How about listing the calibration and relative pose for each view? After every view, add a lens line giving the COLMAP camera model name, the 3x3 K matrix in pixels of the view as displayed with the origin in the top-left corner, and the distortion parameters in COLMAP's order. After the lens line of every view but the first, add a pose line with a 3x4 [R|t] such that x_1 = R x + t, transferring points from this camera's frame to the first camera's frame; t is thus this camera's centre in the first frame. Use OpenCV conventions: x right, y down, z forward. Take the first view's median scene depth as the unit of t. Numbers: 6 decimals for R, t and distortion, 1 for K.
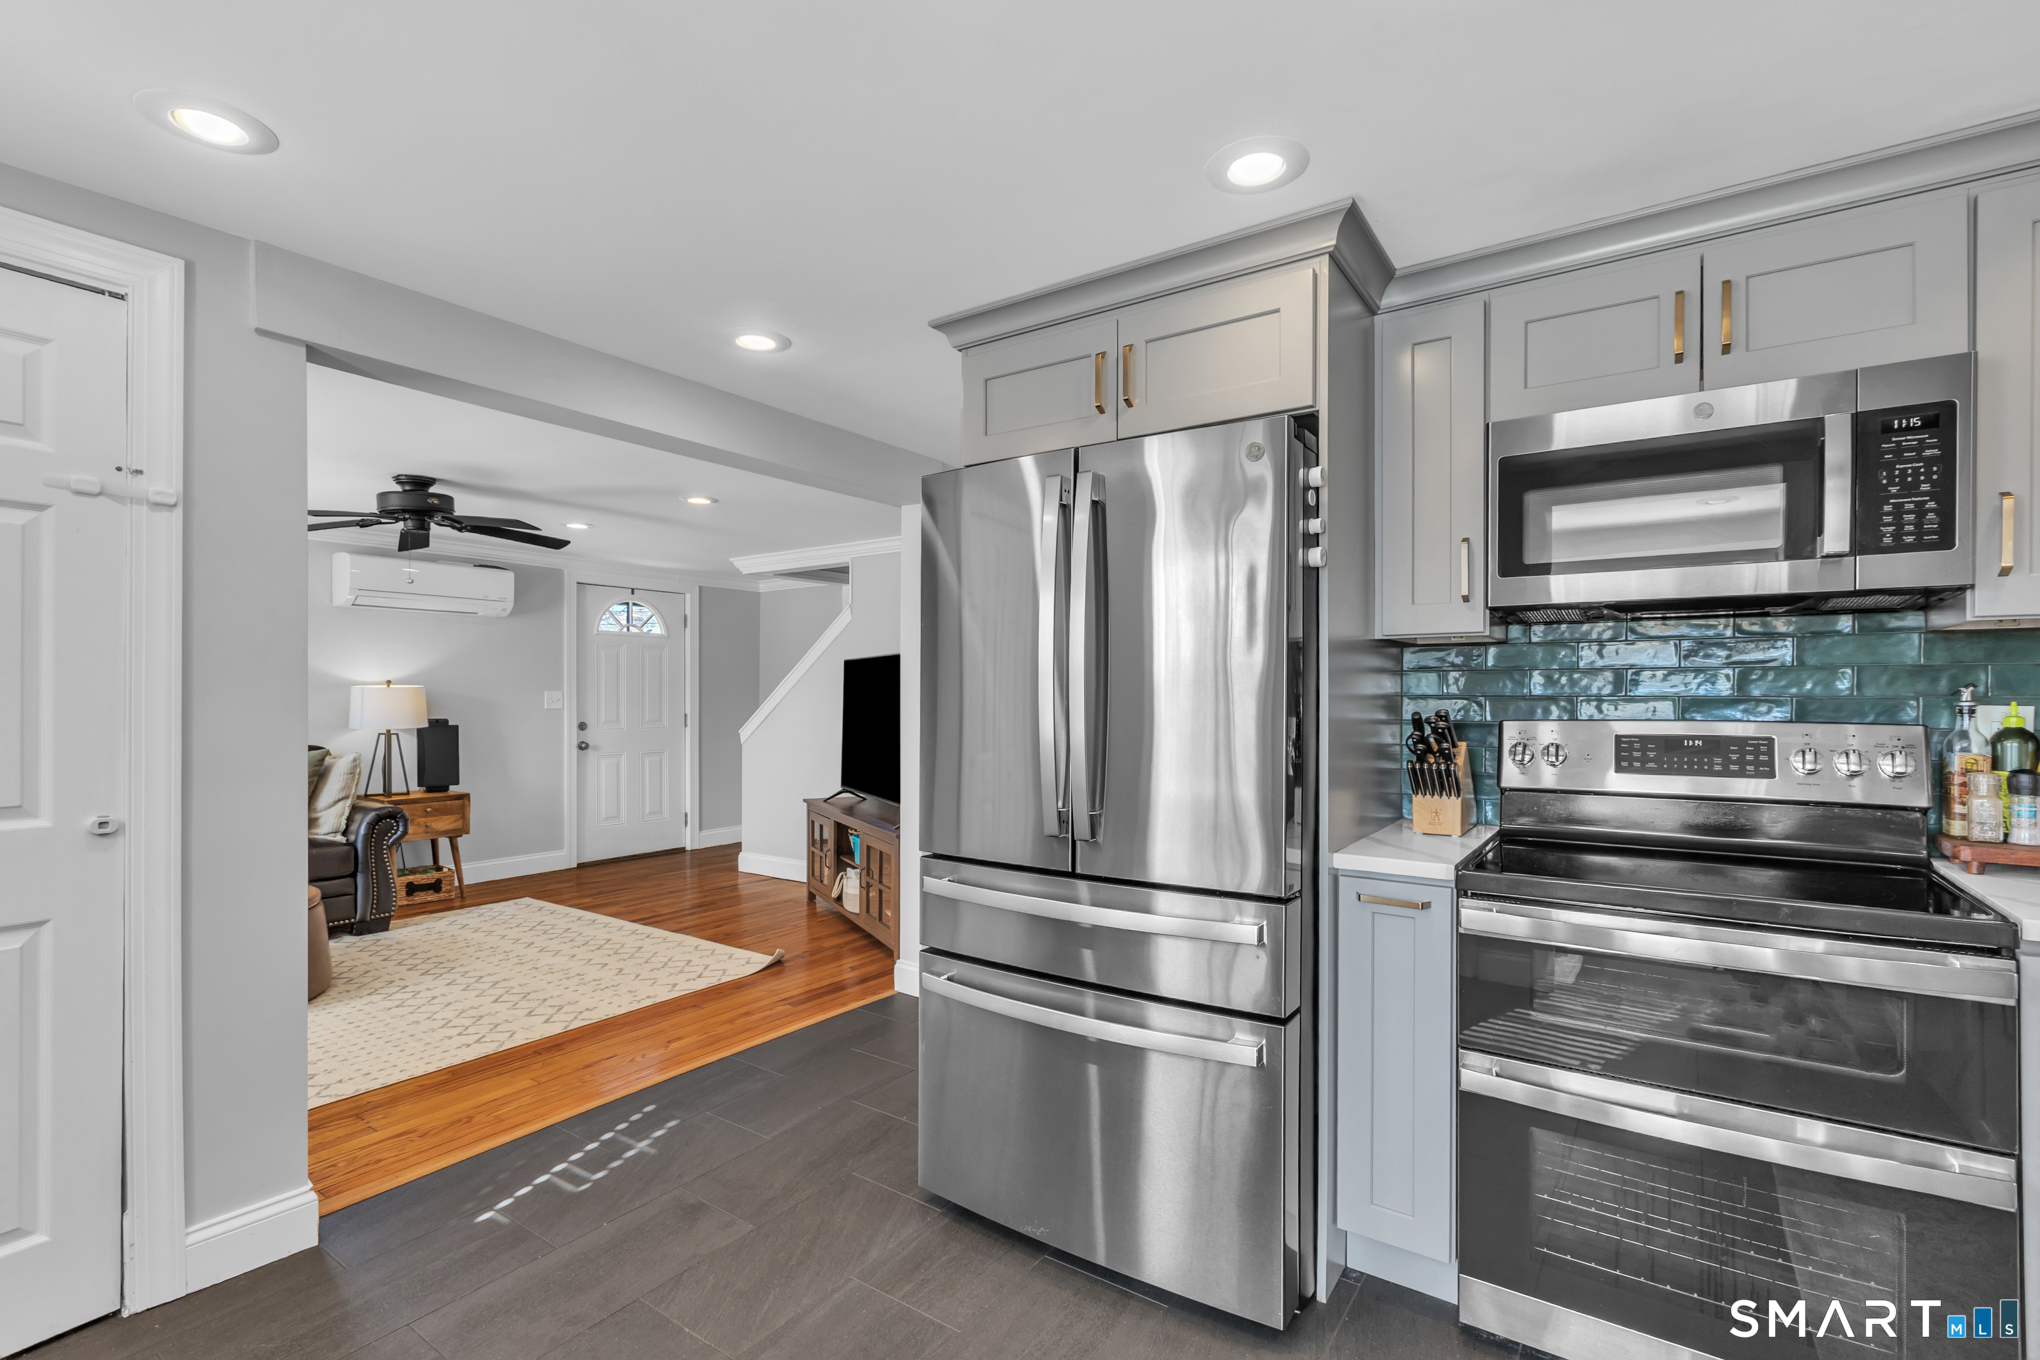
lens RADIAL K [[923.2, 0, 1022.0], [0, 923.2, 675.2], [0, 0, 1]] dist [-0.003978, -0.000067]
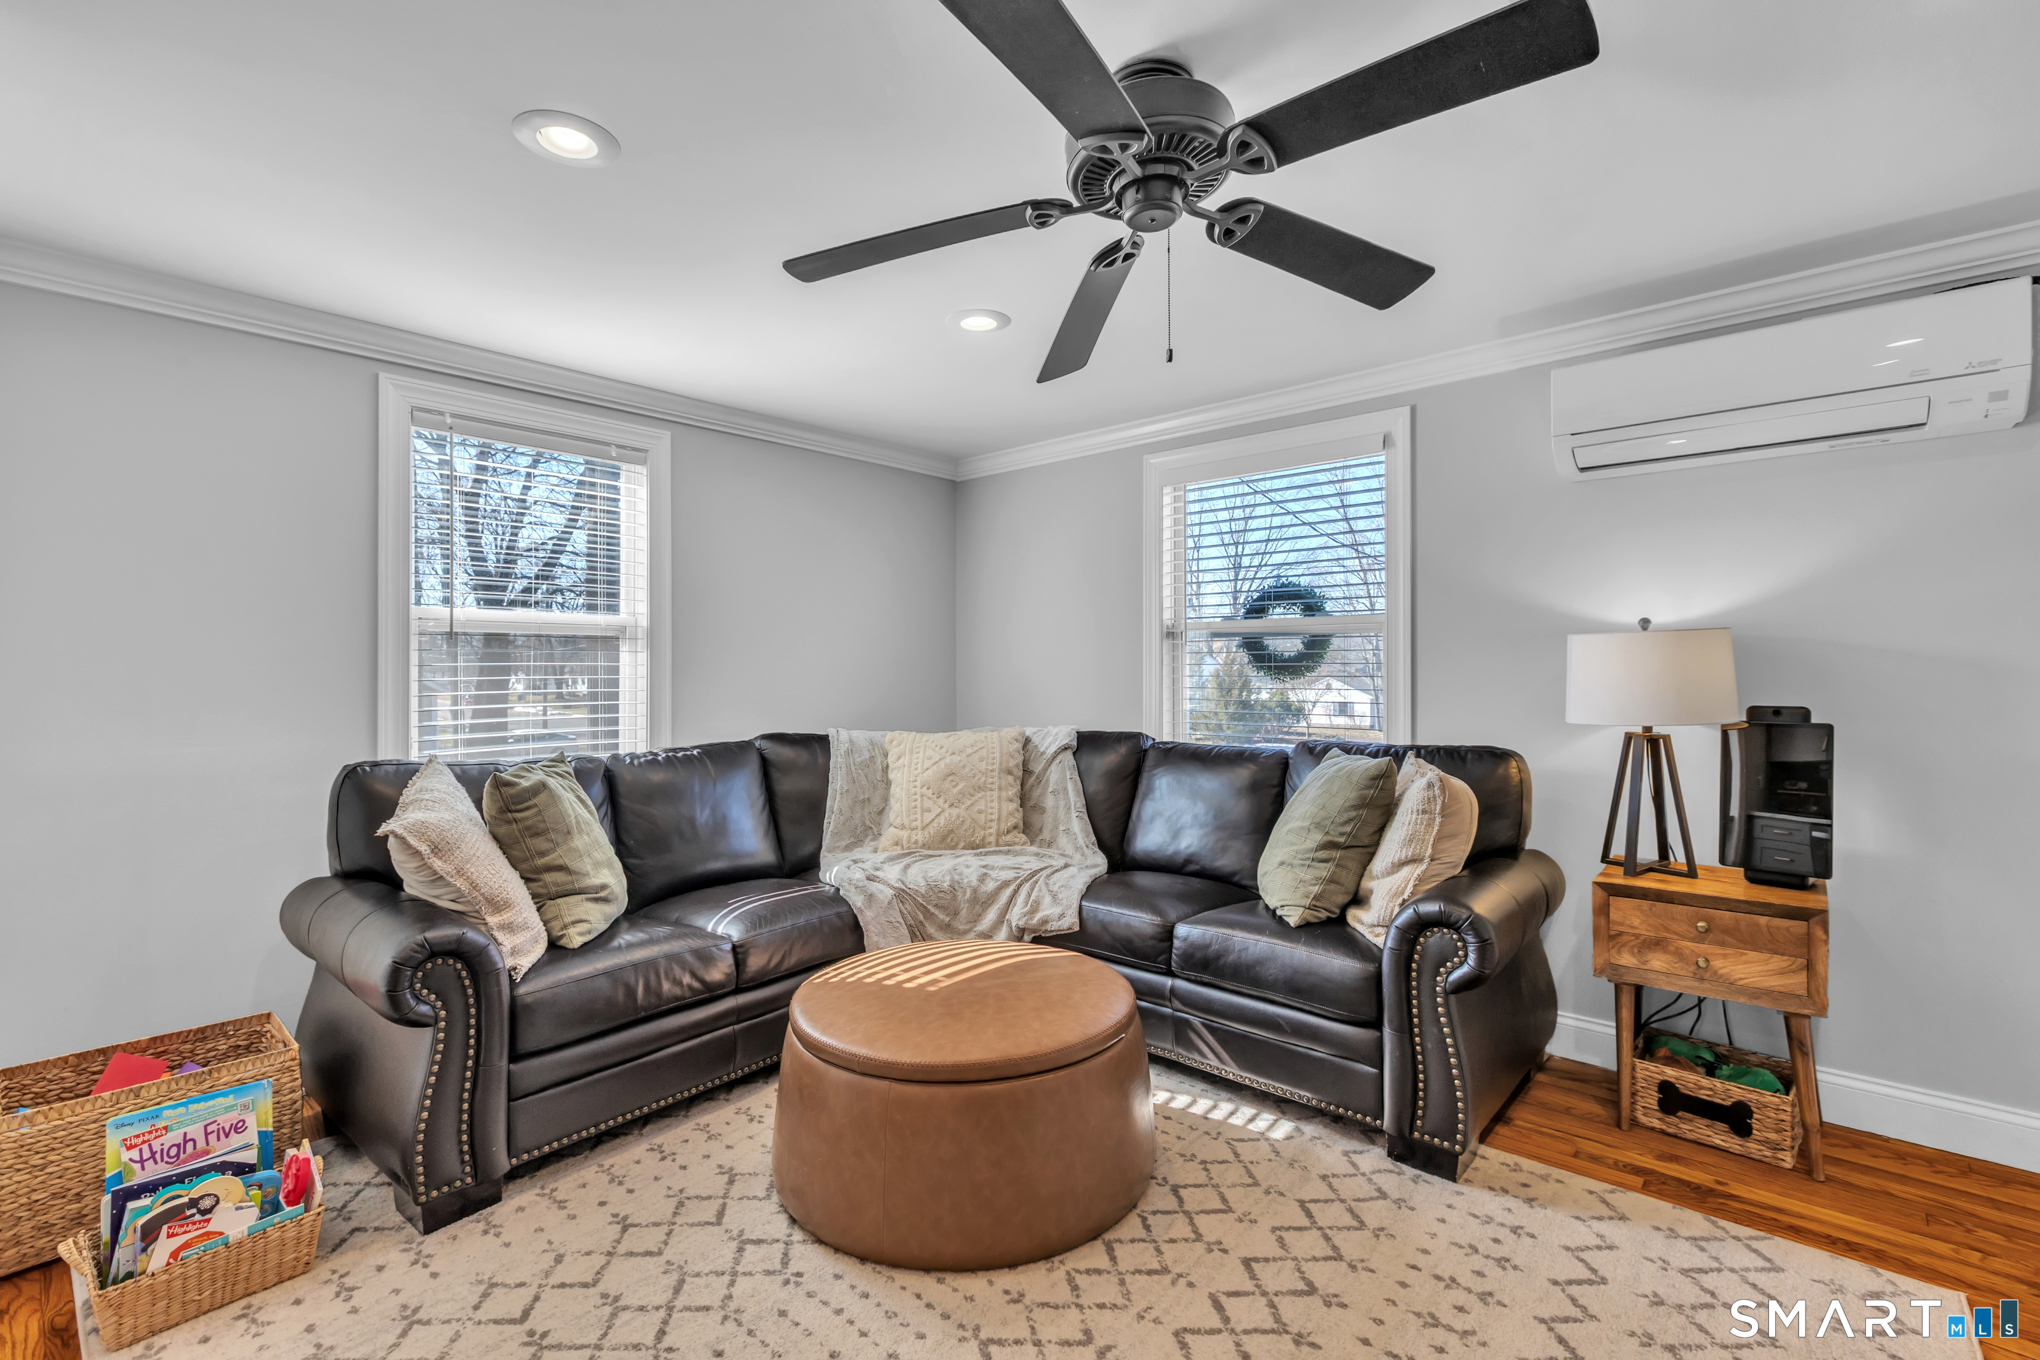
lens RADIAL K [[923.2, 0, 1023.1], [0, 923.2, 675.2], [0, 0, 1]] dist [-0.003978, -0.000067]
pose [[-0.109137, -0.001217, -0.994026, -0.198349], [0.021496, 0.999763, -0.003584, 0.028695], [0.993794, -0.021759, -0.109085, 0.734384]]
